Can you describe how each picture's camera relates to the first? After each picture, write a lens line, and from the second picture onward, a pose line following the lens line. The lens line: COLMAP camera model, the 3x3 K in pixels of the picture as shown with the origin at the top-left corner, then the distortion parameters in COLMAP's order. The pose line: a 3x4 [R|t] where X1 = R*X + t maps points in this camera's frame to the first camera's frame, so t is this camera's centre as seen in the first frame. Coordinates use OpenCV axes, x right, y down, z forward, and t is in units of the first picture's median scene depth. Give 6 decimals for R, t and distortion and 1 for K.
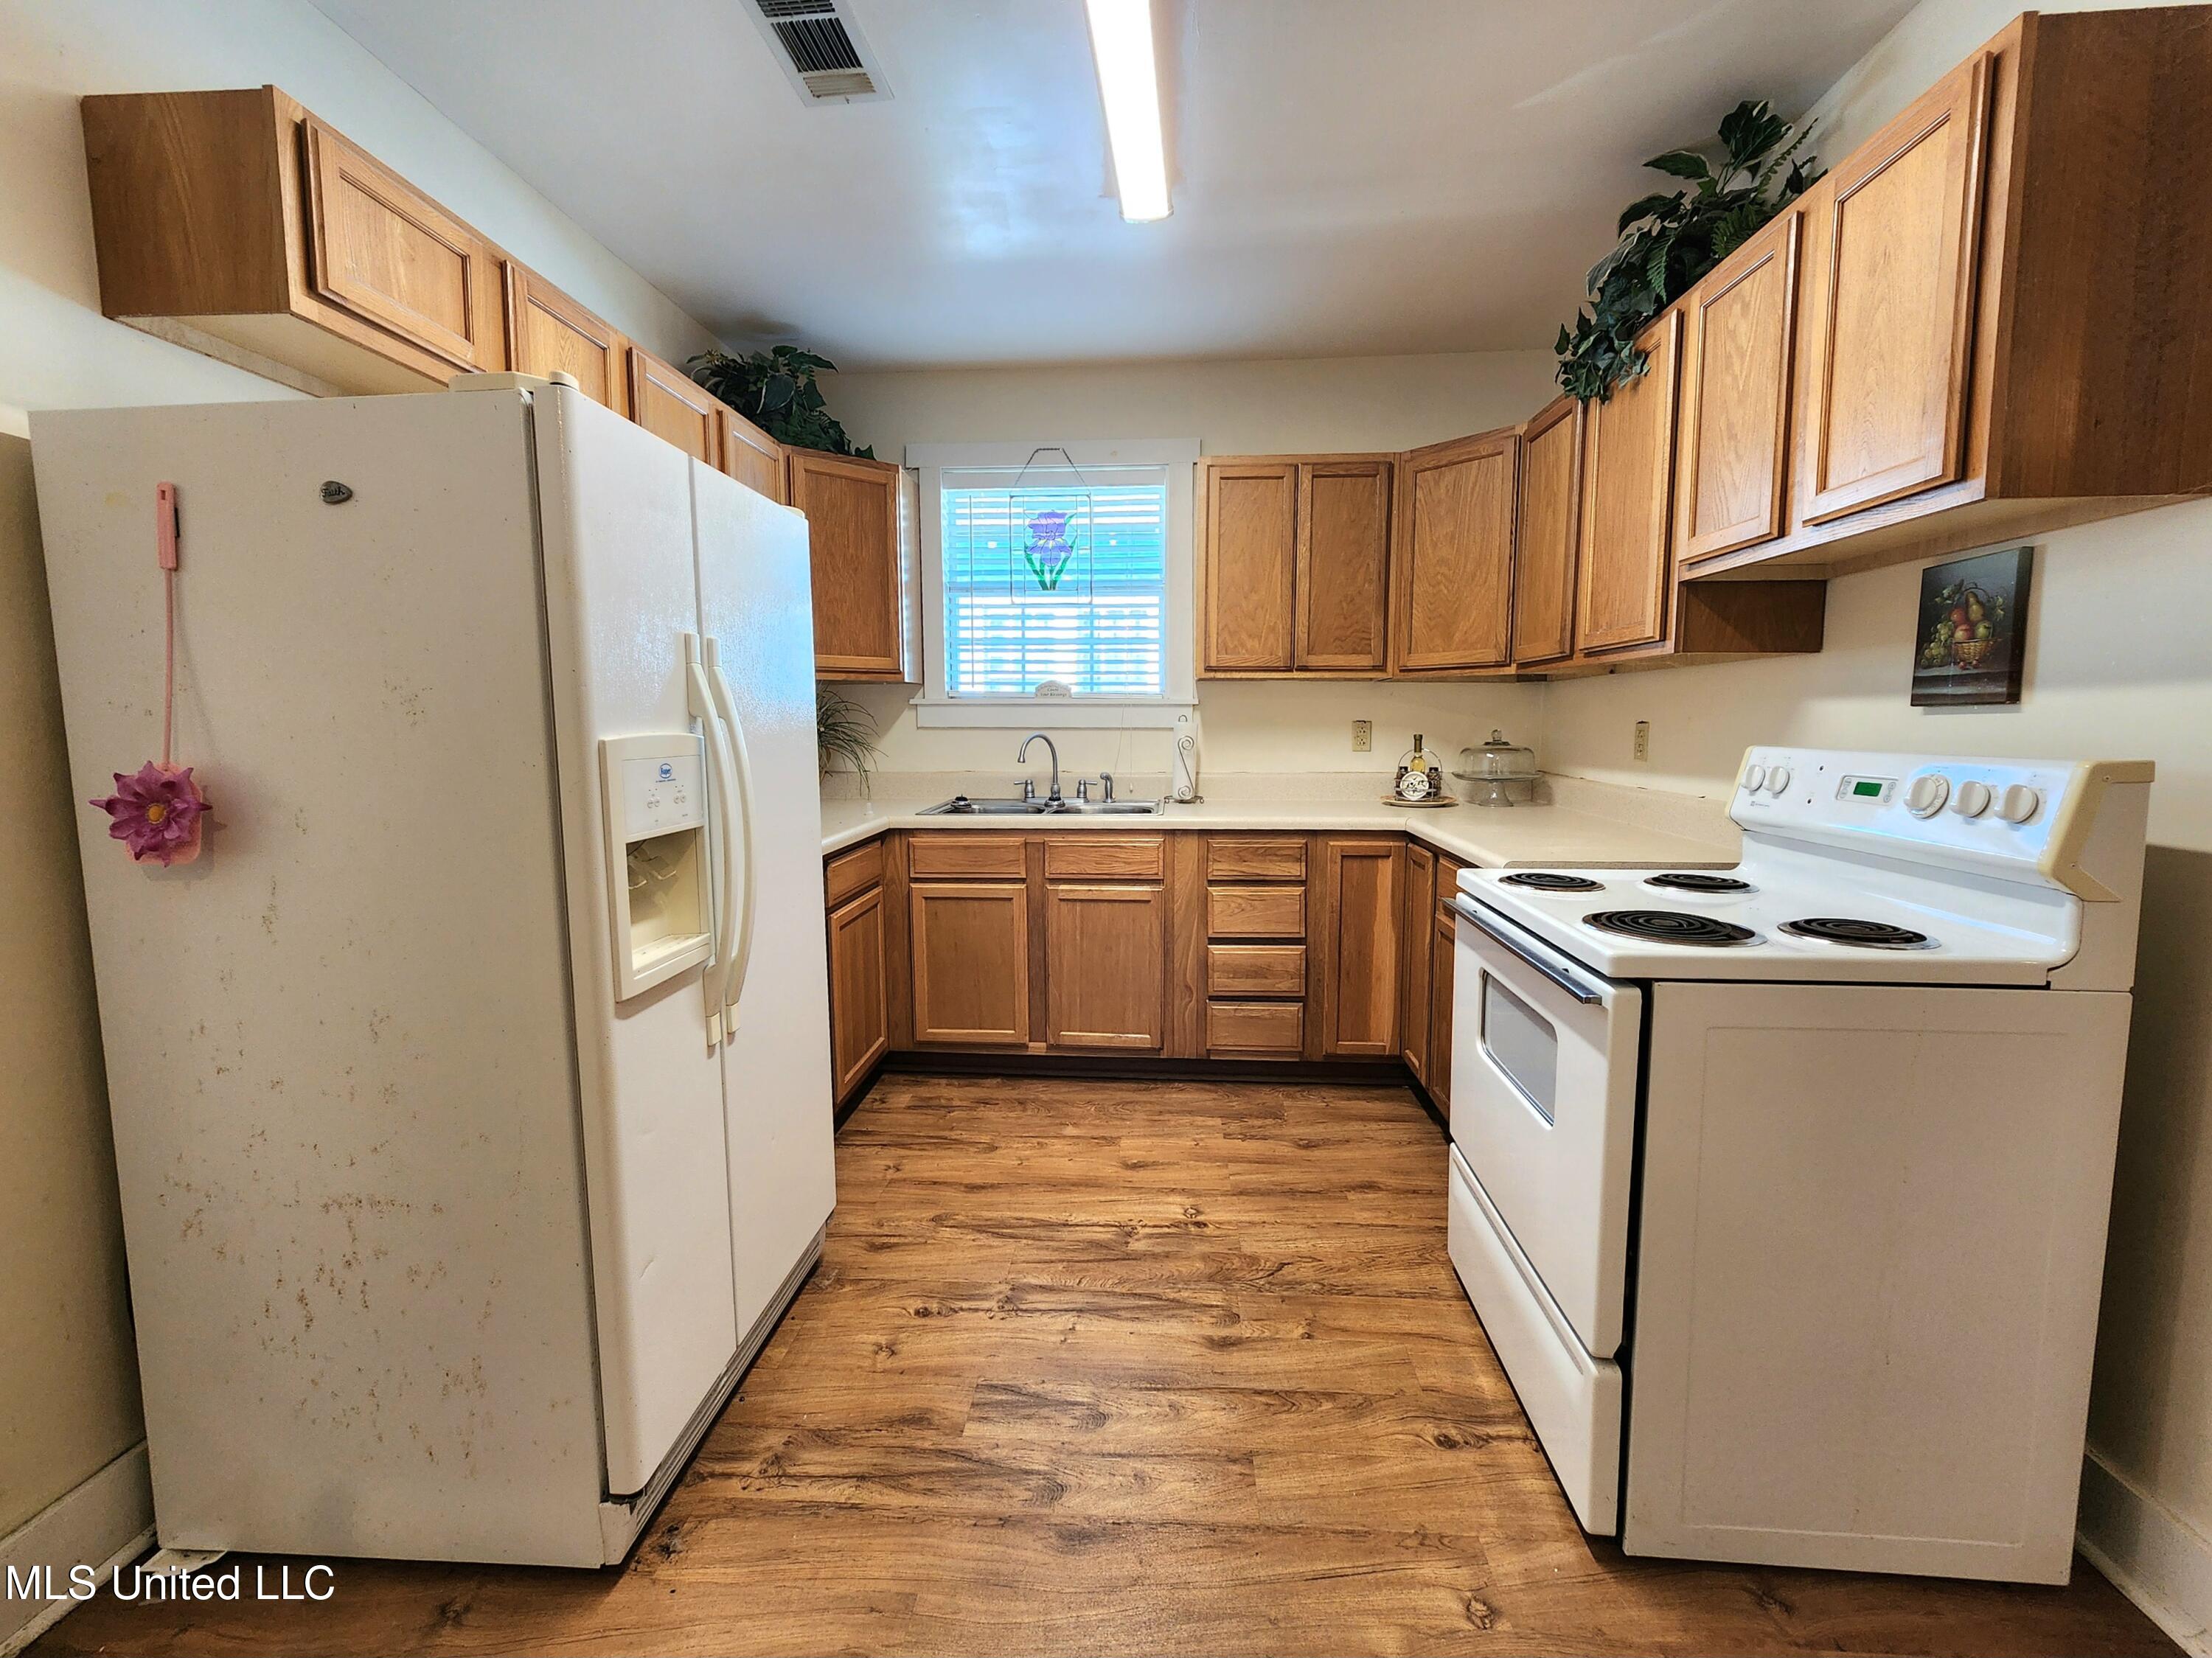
lens RADIAL K [[936.9, 0, 1113.9], [0, 936.9, 807.0], [0, 0, 1]] dist [0.000475, -0.000067]
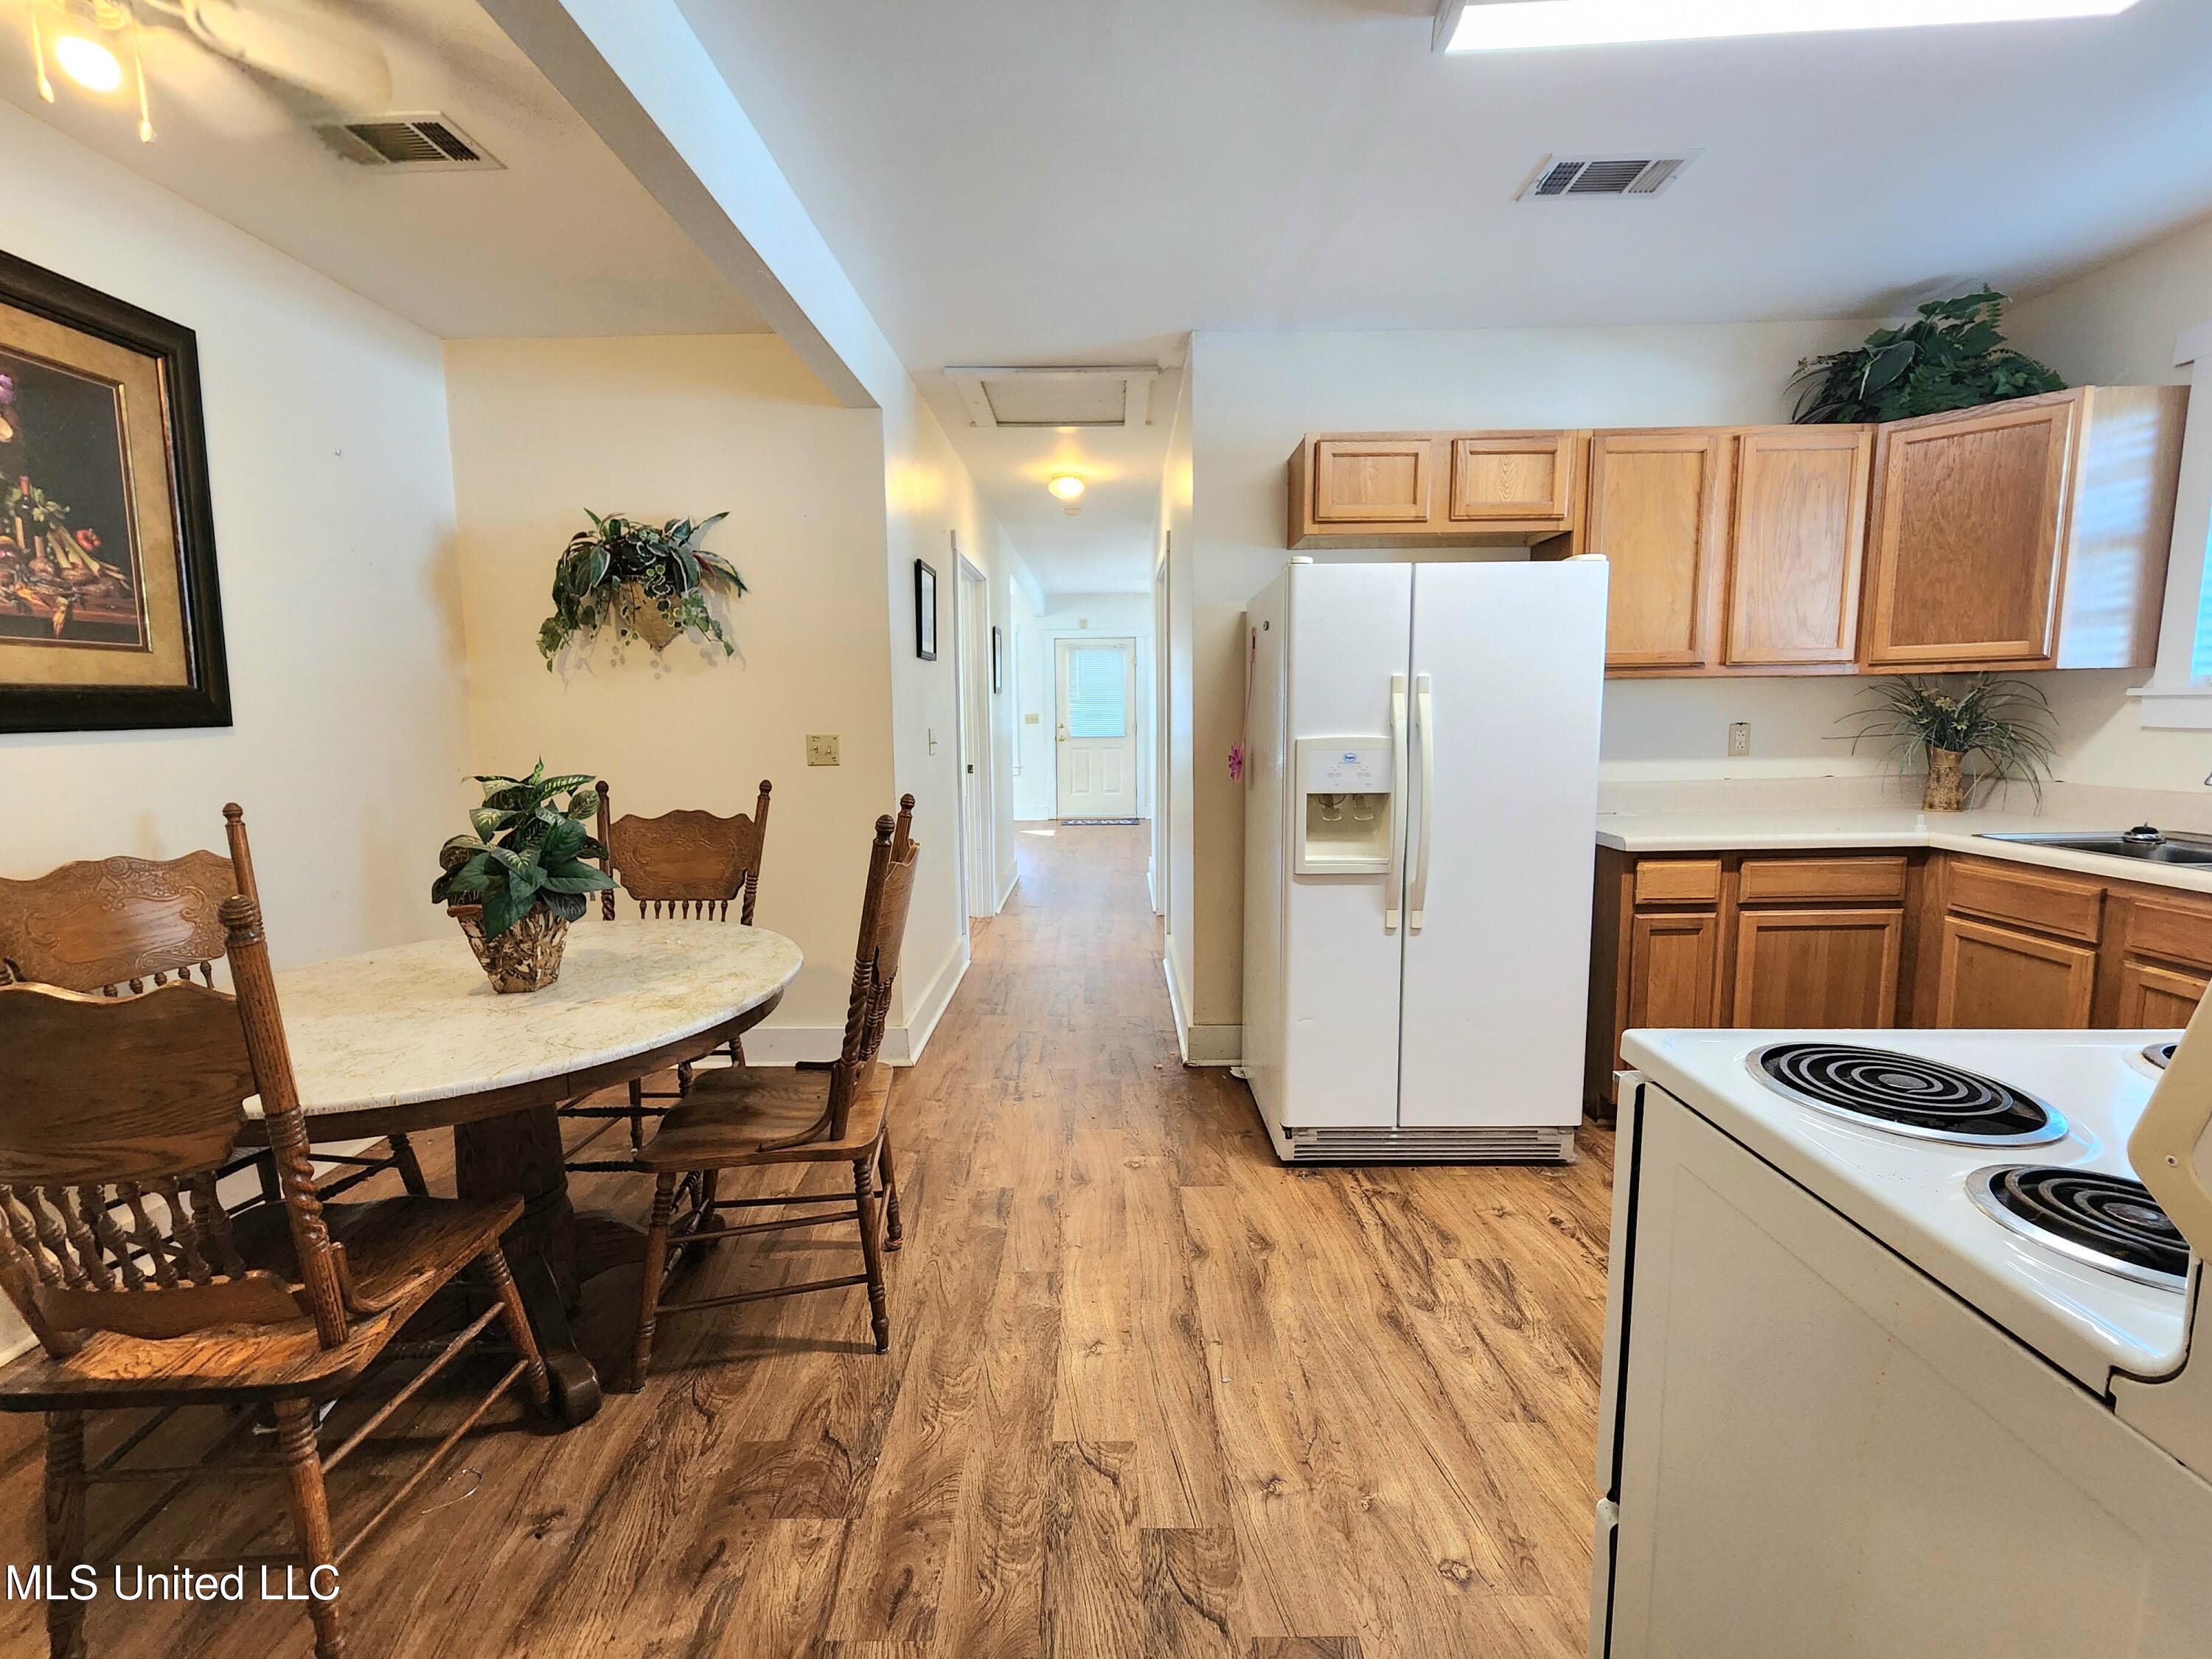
lens RADIAL K [[937.0, 0, 1113.9], [0, 937.0, 807.5], [0, 0, 1]] dist [0.000475, -0.000067]
pose [[0.072176, 0.109527, -0.991360, 1.142807], [-0.082257, 0.991220, 0.103523, -0.082839], [0.993994, 0.074074, 0.080552, 0.386060]]
